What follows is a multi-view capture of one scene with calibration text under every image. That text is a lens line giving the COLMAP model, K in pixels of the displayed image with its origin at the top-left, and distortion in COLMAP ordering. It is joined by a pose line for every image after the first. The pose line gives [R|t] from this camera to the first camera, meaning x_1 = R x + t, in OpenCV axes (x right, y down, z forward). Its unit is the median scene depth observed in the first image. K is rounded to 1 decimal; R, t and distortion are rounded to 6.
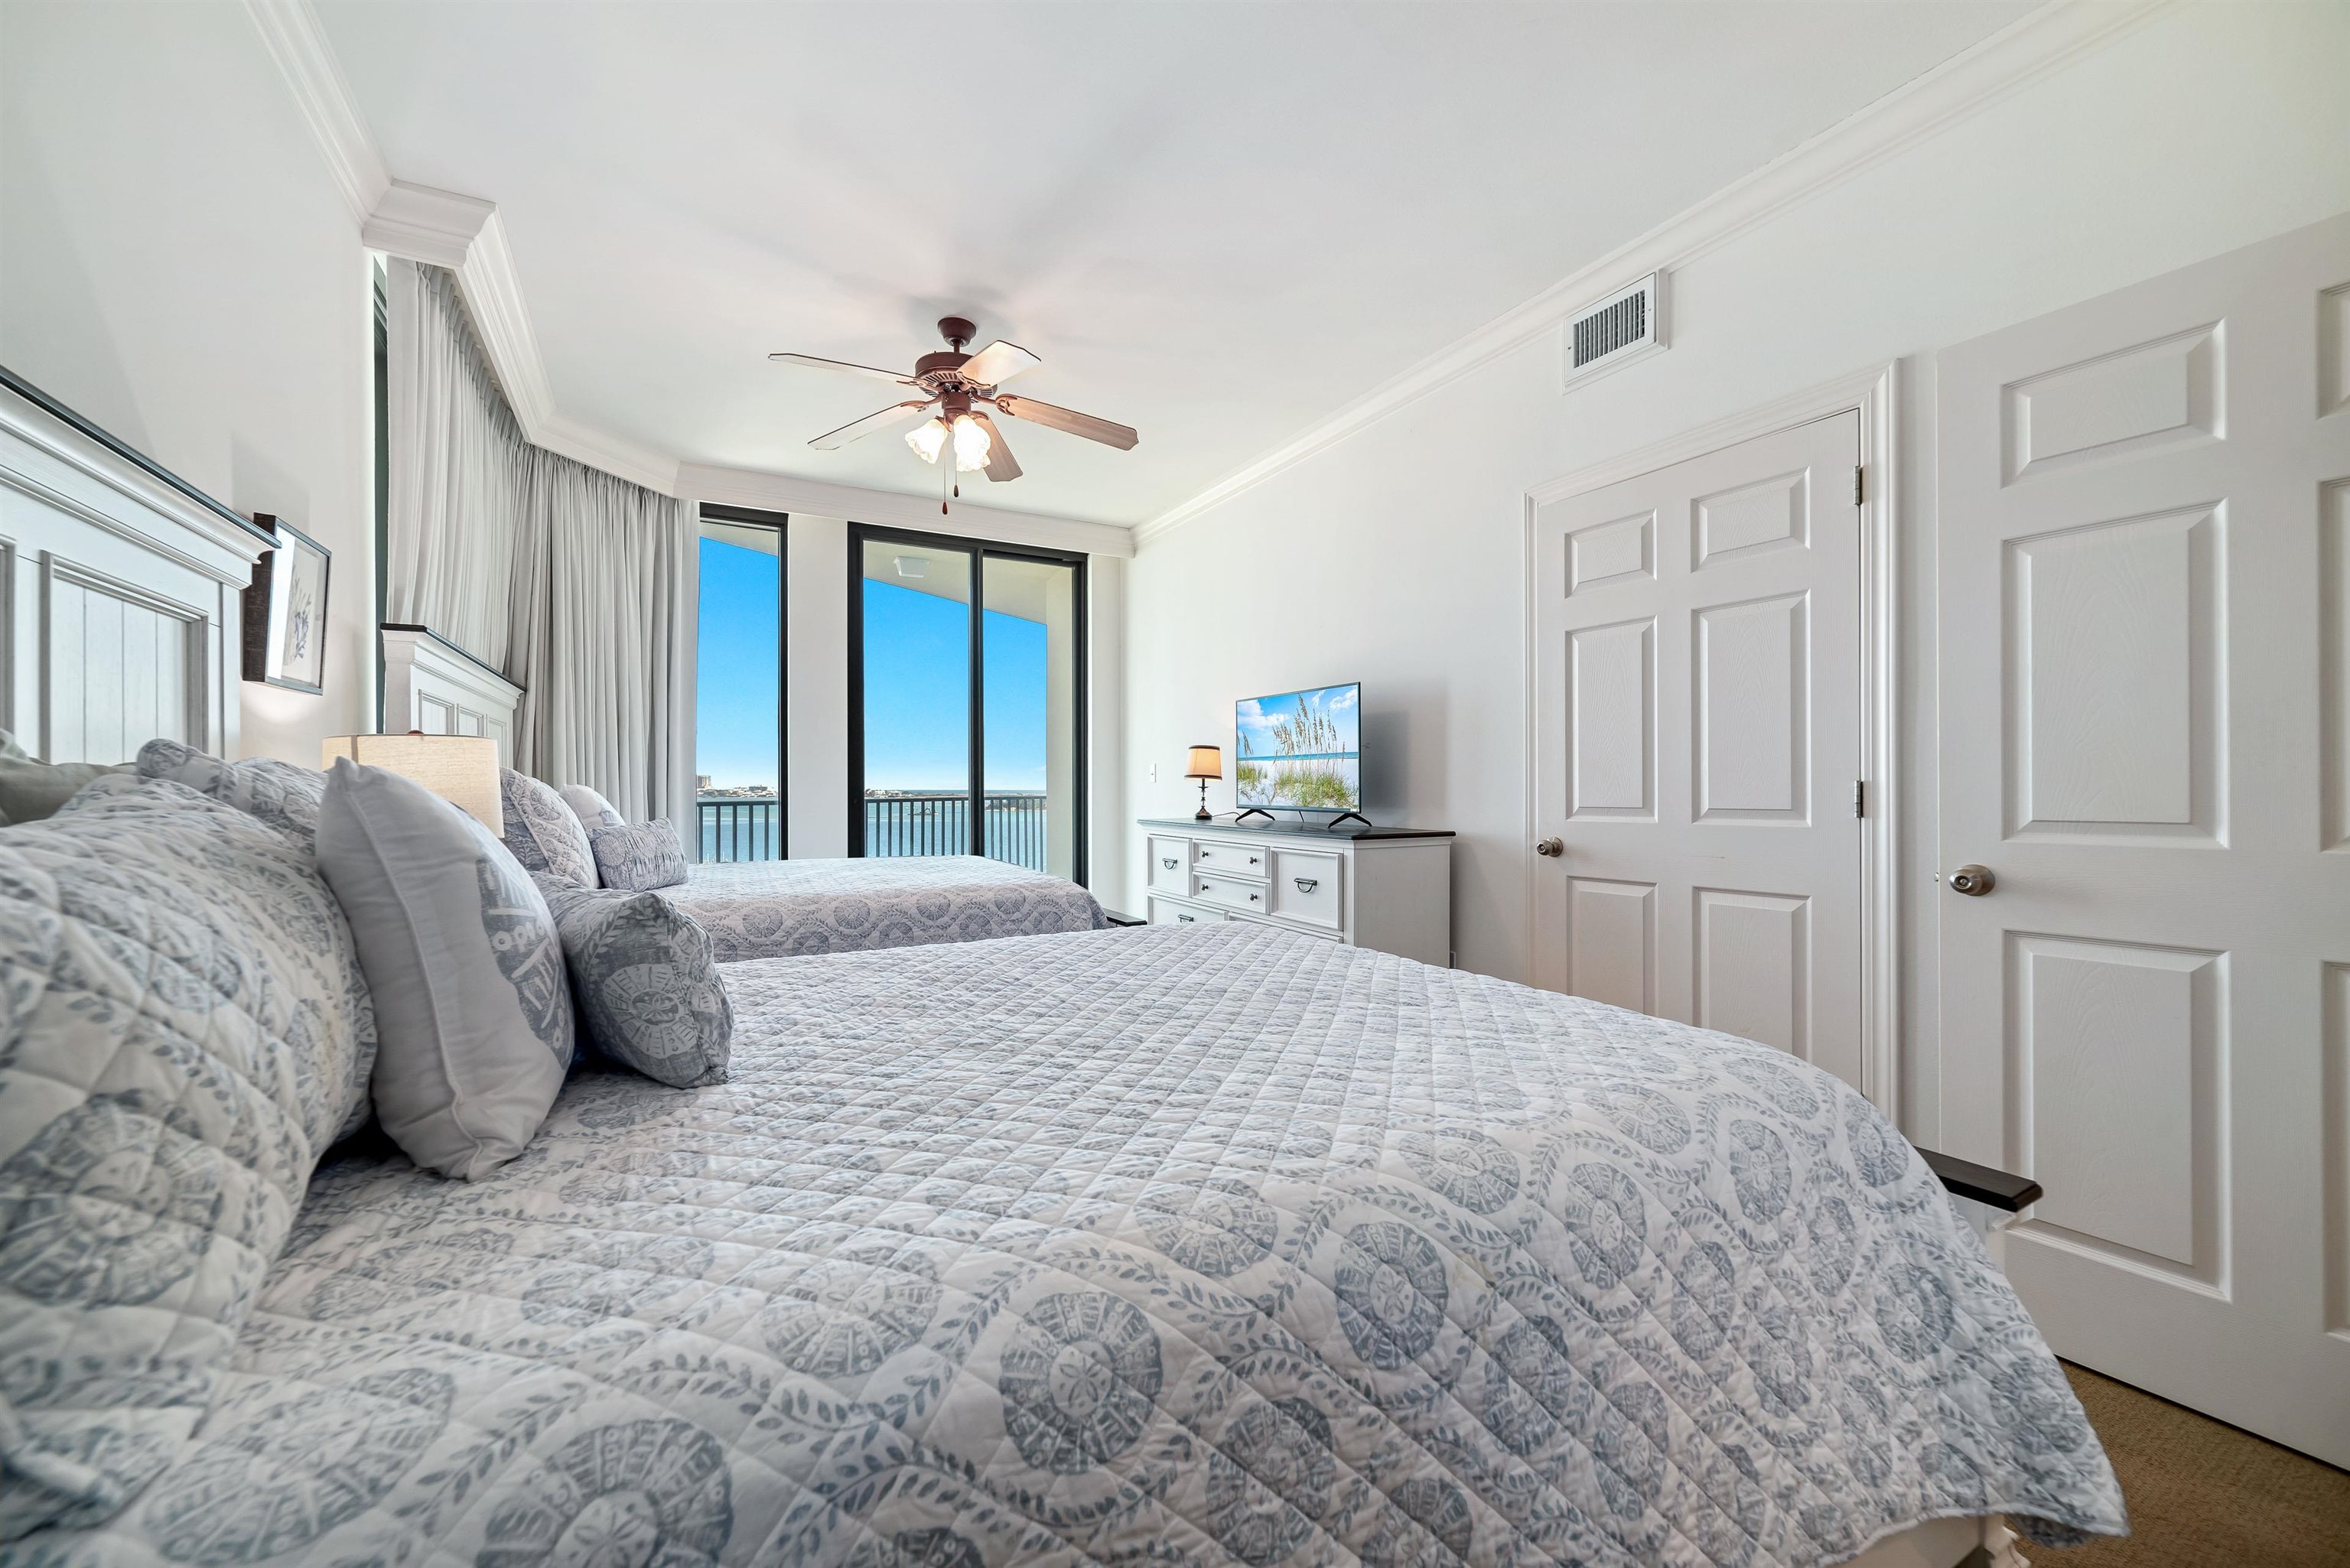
lens RADIAL K [[911.6, 0, 1172.9], [0, 911.6, 789.1], [0, 0, 1]] dist [0.001221, 0.000162]
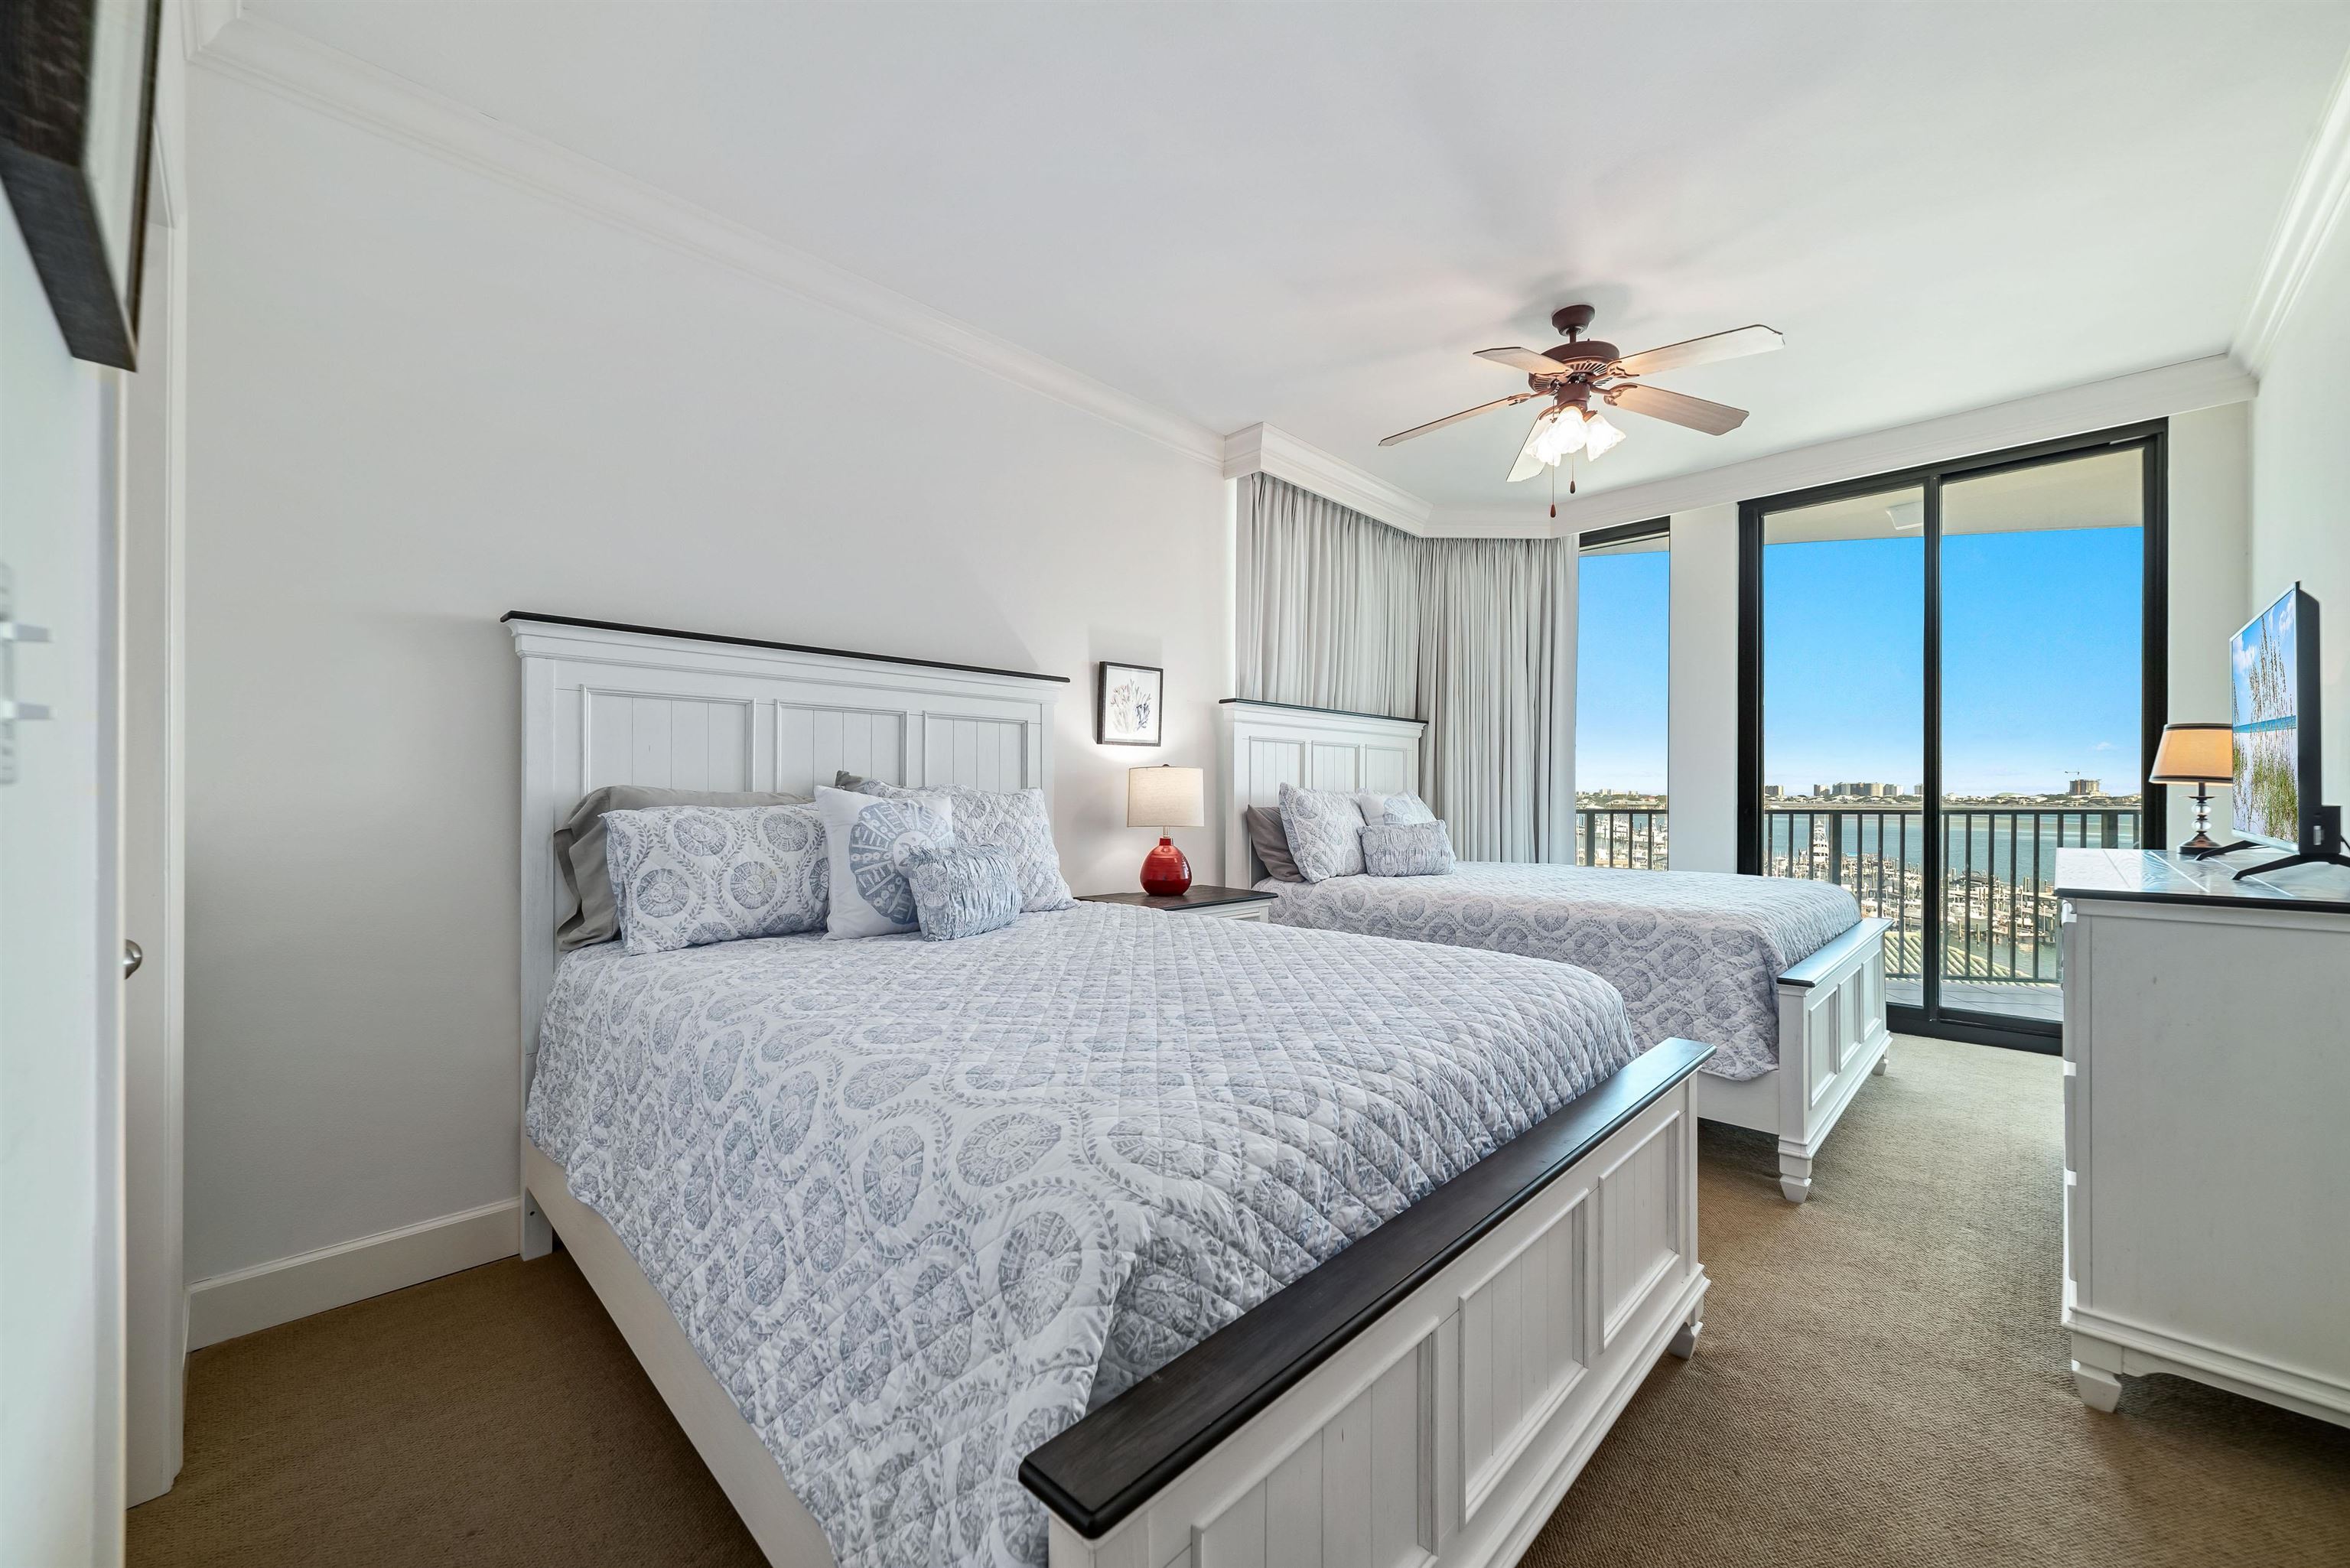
lens RADIAL K [[911.6, 0, 1172.9], [0, 911.6, 789.1], [0, 0, 1]] dist [0.001221, 0.000162]
pose [[0.279227, -0.004644, -0.960214, 0.537721], [-0.002387, 0.999982, -0.005531, -0.003270], [0.960222, 0.003836, 0.279211, 0.317353]]
